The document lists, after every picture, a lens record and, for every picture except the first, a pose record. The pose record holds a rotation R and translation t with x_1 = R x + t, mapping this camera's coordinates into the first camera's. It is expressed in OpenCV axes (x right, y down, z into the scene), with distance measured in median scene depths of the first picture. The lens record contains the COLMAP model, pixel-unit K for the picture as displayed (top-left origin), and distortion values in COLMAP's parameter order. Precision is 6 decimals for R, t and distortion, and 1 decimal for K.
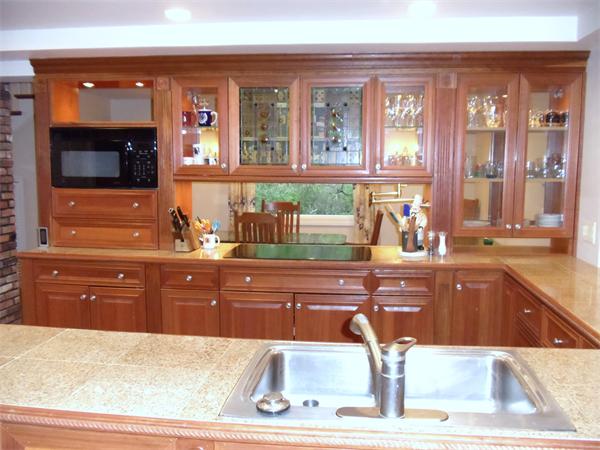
lens RADIAL K [[527.8, 0, 300.1], [0, 527.8, 195.8], [0, 0, 1]] dist [-0.000934, -0.001863]
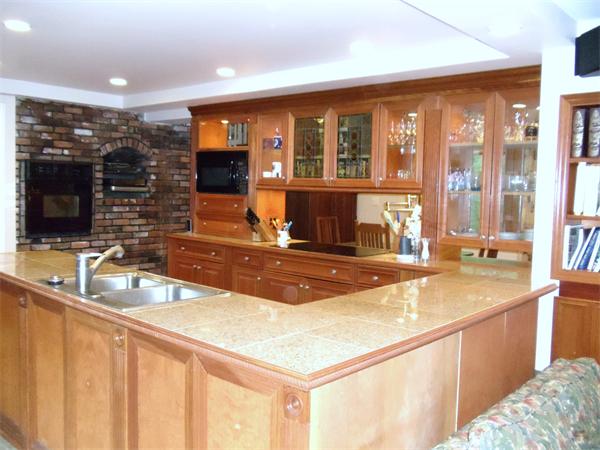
lens RADIAL K [[535.7, 0, 300.5], [0, 535.7, 188.2], [0, 0, 1]] dist [0.081141, -0.012948]
pose [[0.829540, 0.016547, -0.558201, 0.639814], [-0.043478, 0.998441, -0.035016, 0.013278], [0.556752, 0.053316, 0.828966, -0.087474]]
